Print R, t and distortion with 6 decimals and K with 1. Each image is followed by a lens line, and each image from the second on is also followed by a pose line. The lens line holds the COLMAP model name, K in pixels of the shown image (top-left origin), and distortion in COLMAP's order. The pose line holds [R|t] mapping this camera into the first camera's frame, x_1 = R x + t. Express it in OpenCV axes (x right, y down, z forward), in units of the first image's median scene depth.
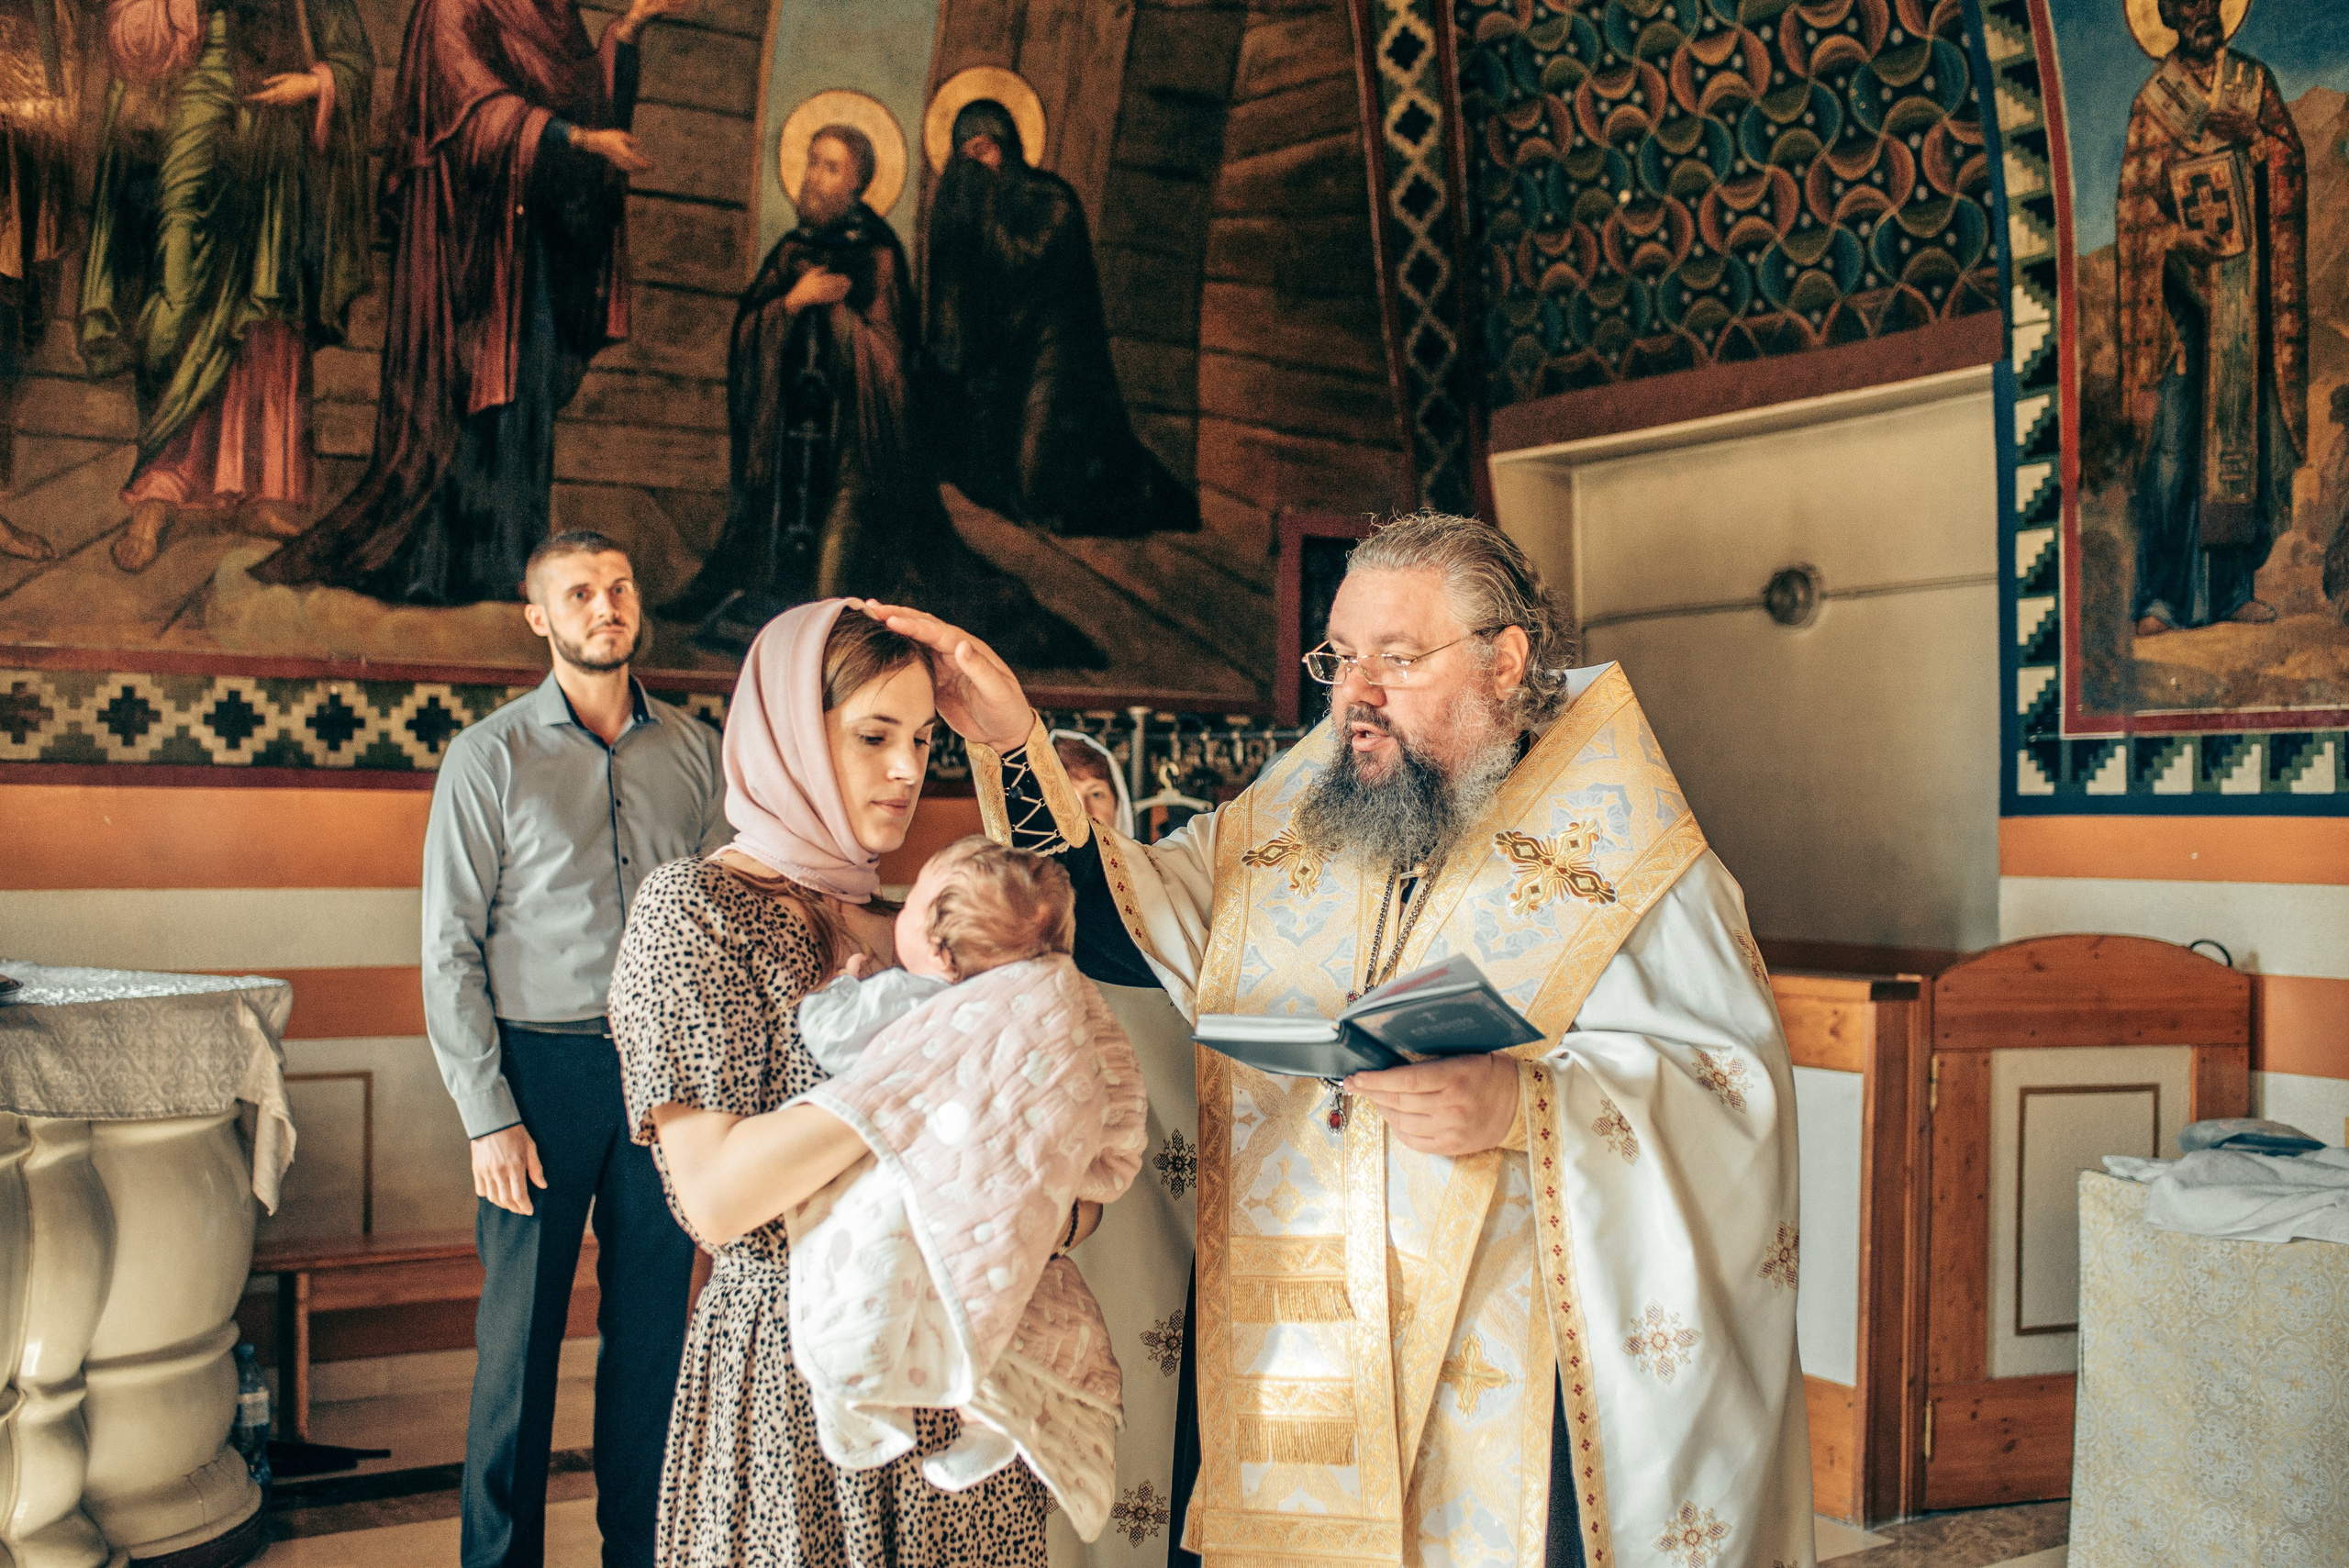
lens RADIAL K [[2309.2, 0, 1226.3], [0, 2309.2, 821.3], [0, 0, 1]] dist [-0.107436, 0.103306]
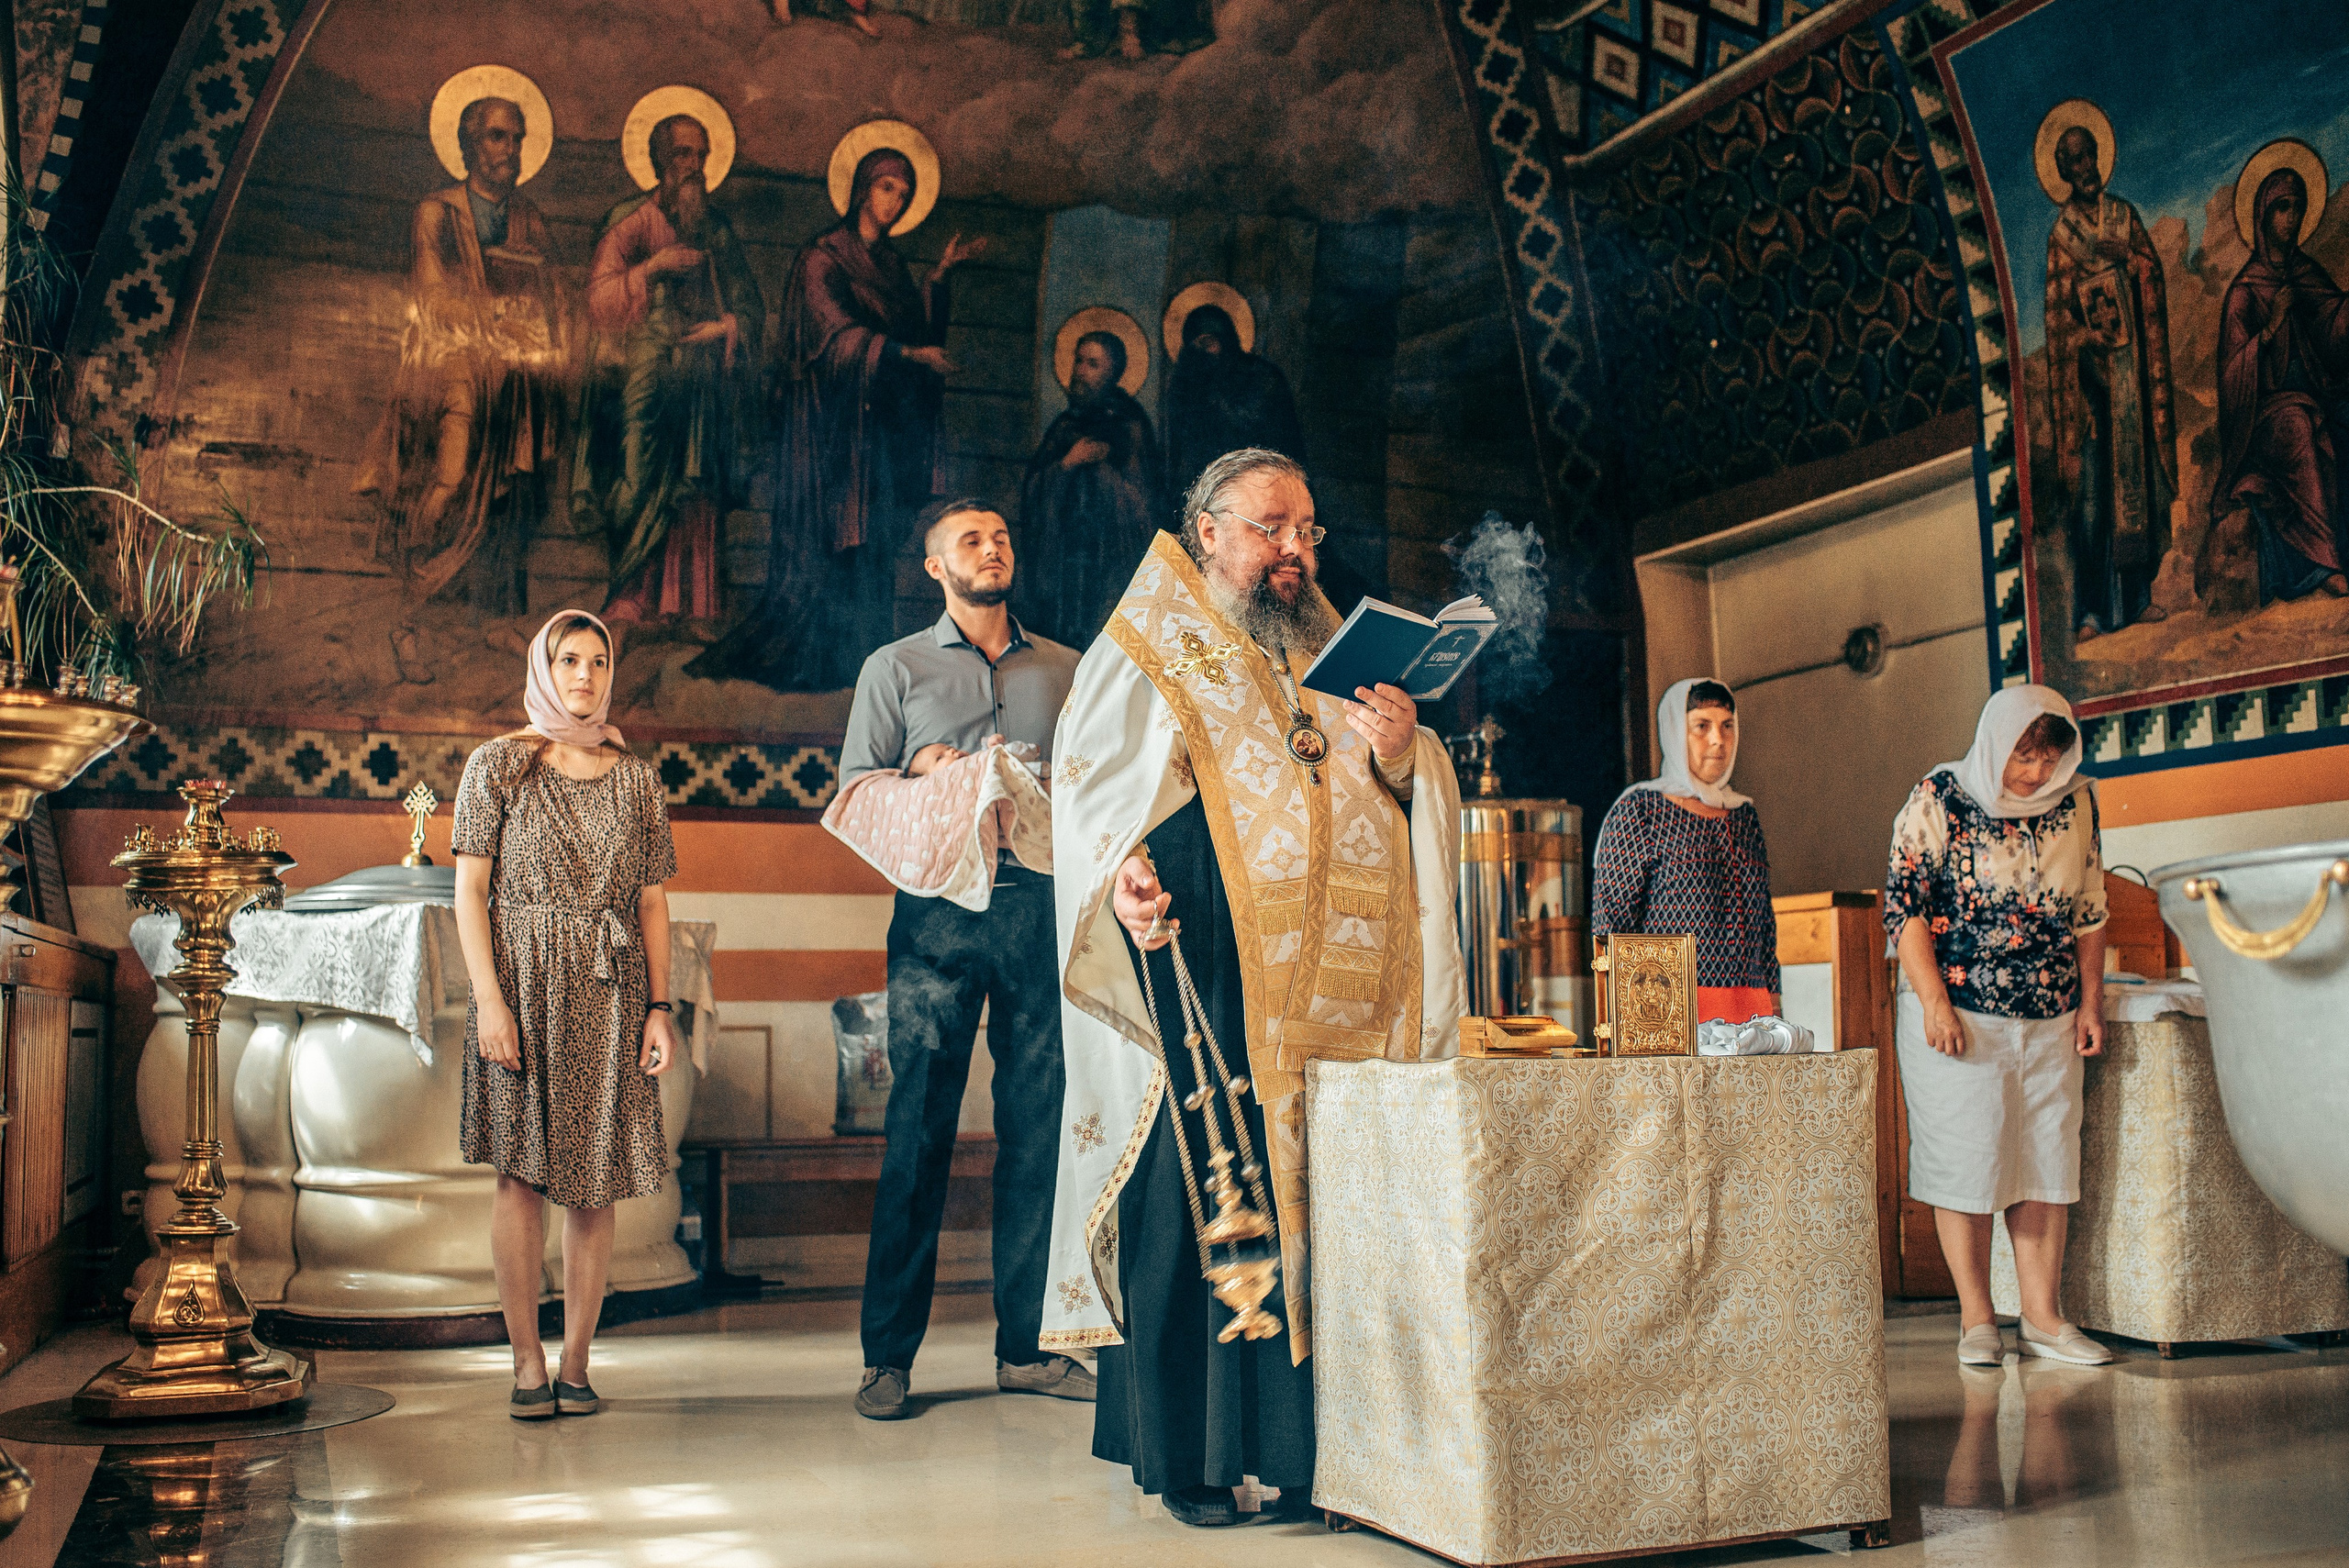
lens RADIAL K [[2309.2, 0, 1226.3], [0, 2309.2, 821.3], [0, 0, 1]] dist [-0.107436, 0.103306]
pose [[0.985538, -0.041498, -0.164296, 0.126744], [0.027022, 0.995631, -0.089384, 0.115694], [0.167287, 0.083651, 0.982353, -0.322984]]
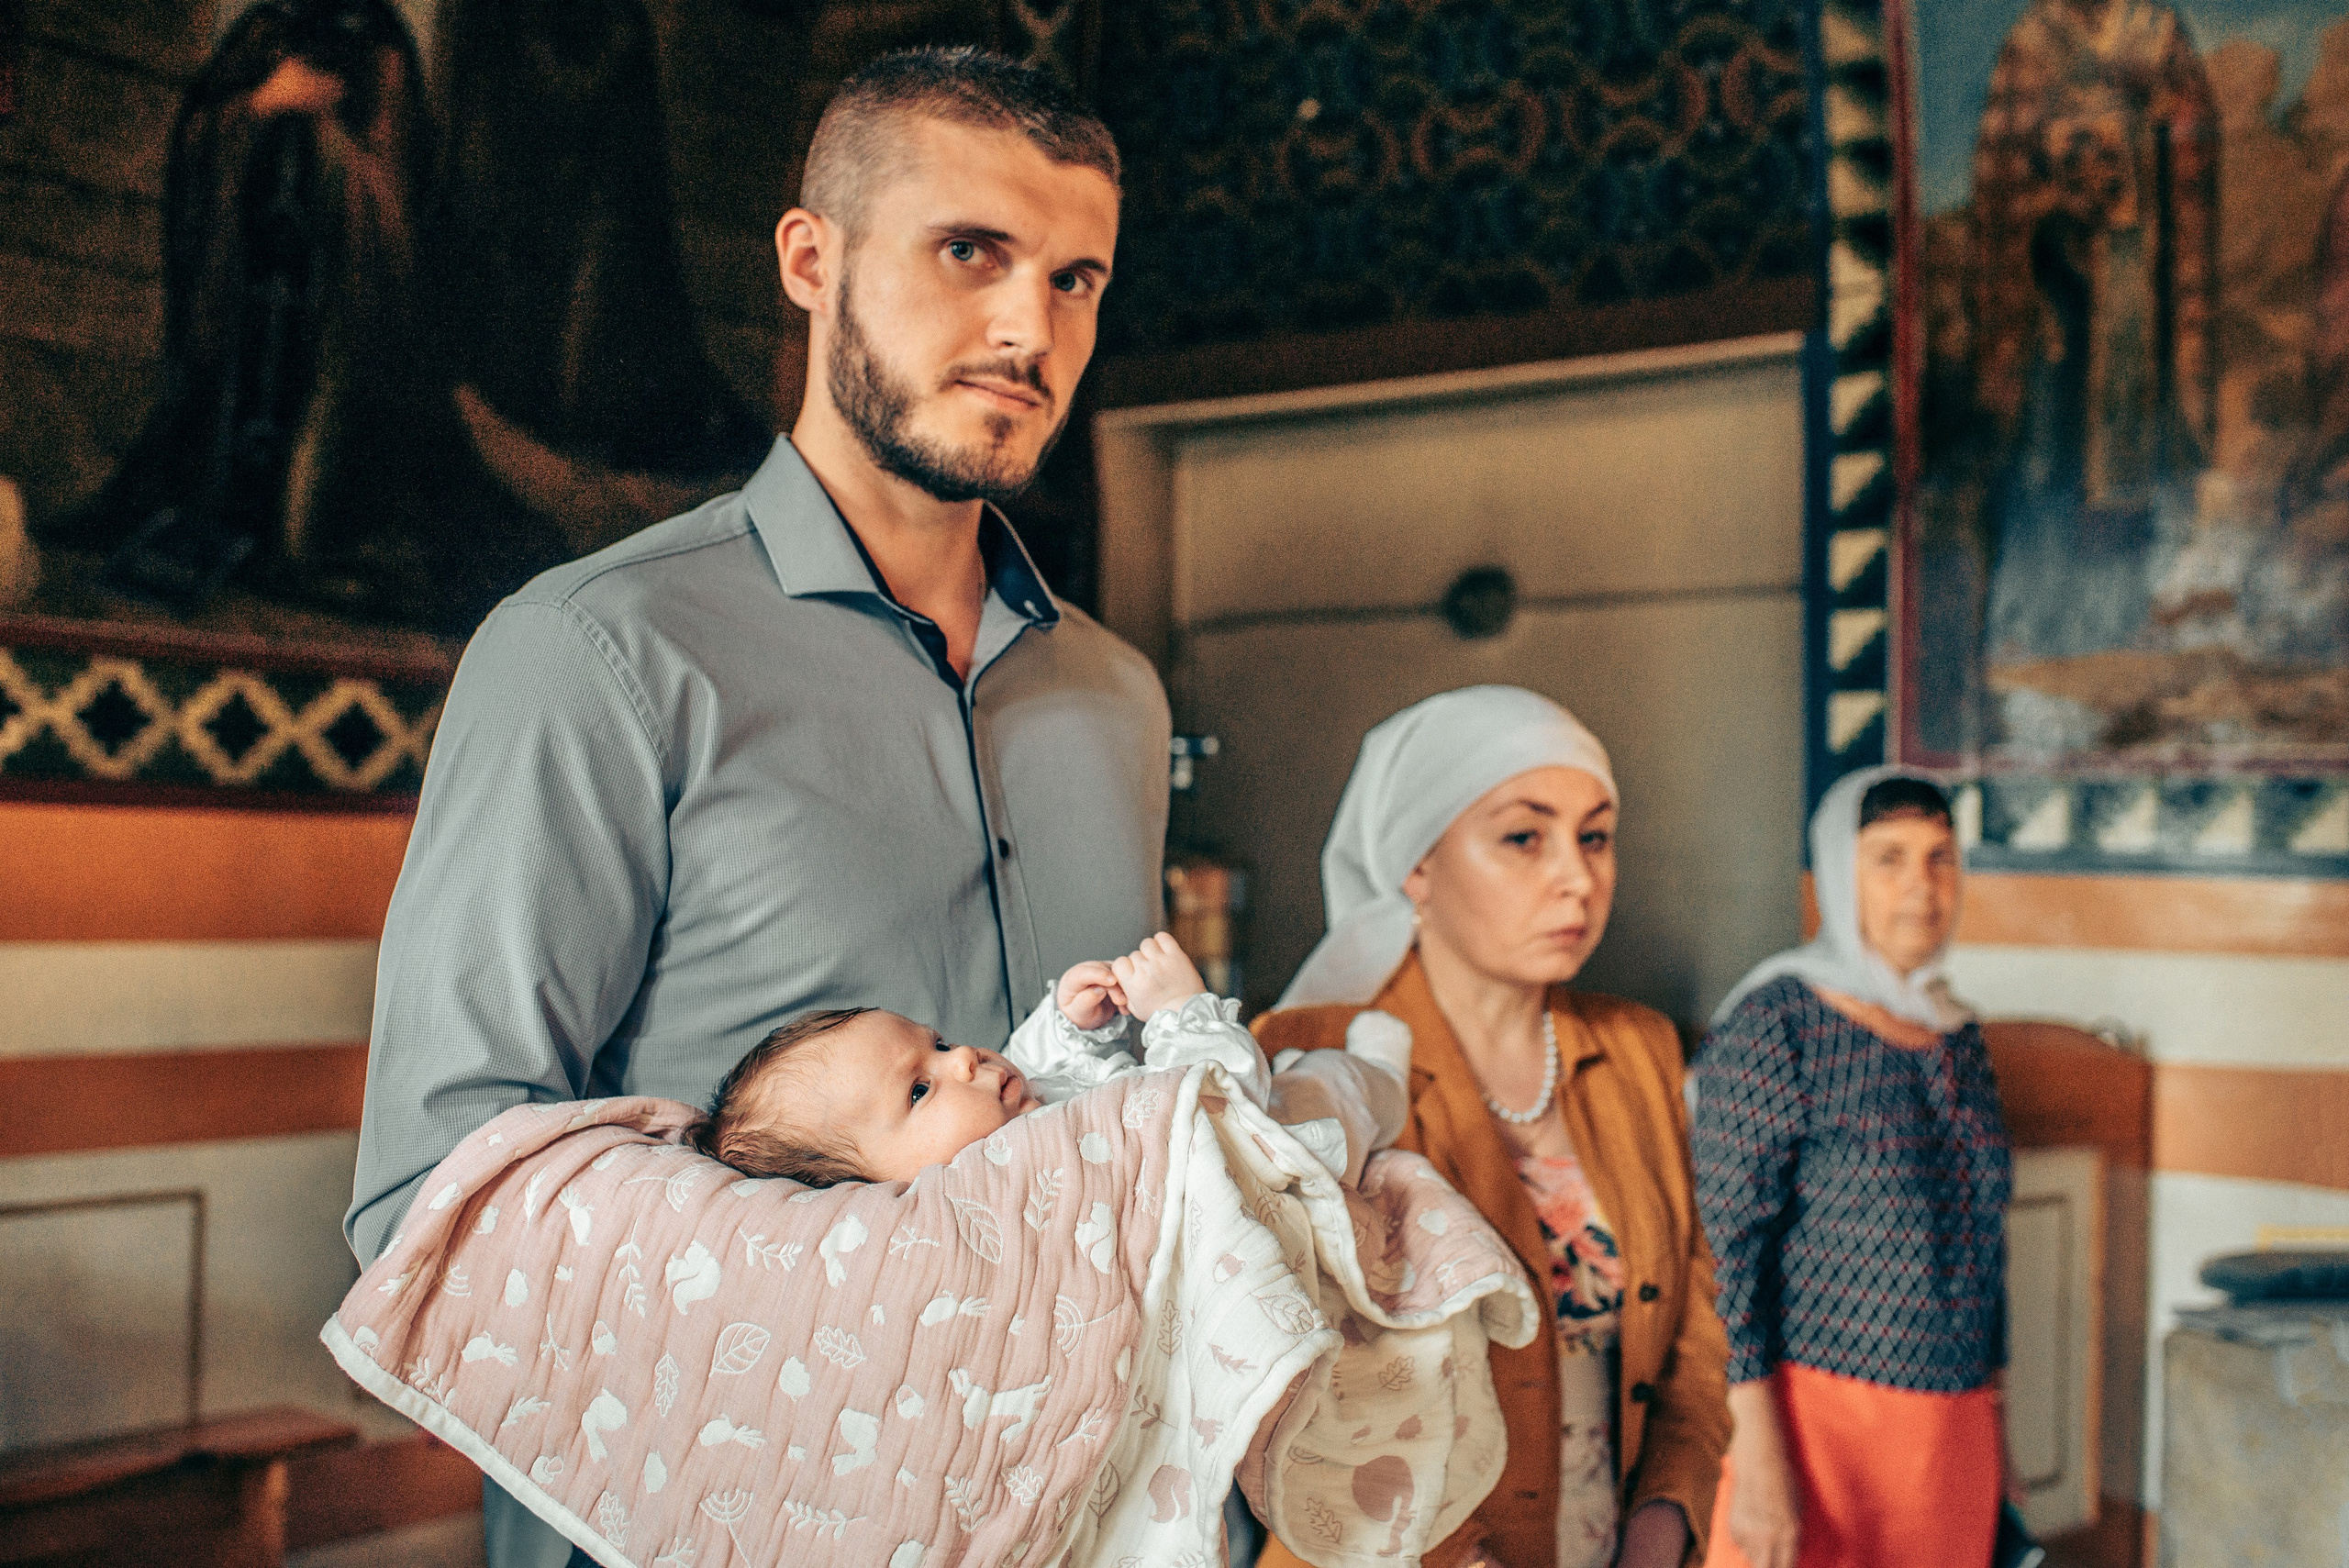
lens RADIAL K [[2309.2, 0, 1226.3], [0, 2309.2, 821.3], [0, 0, 1]] dist [-0.107436, 0.103306]
pose [[0.942448, 0.022126, 0.333620, -0.148275], [-0.018403, 0.999728, -0.014316, -0.003762], [-0.333846, 0.007352, 0.942599, 0.275292]]
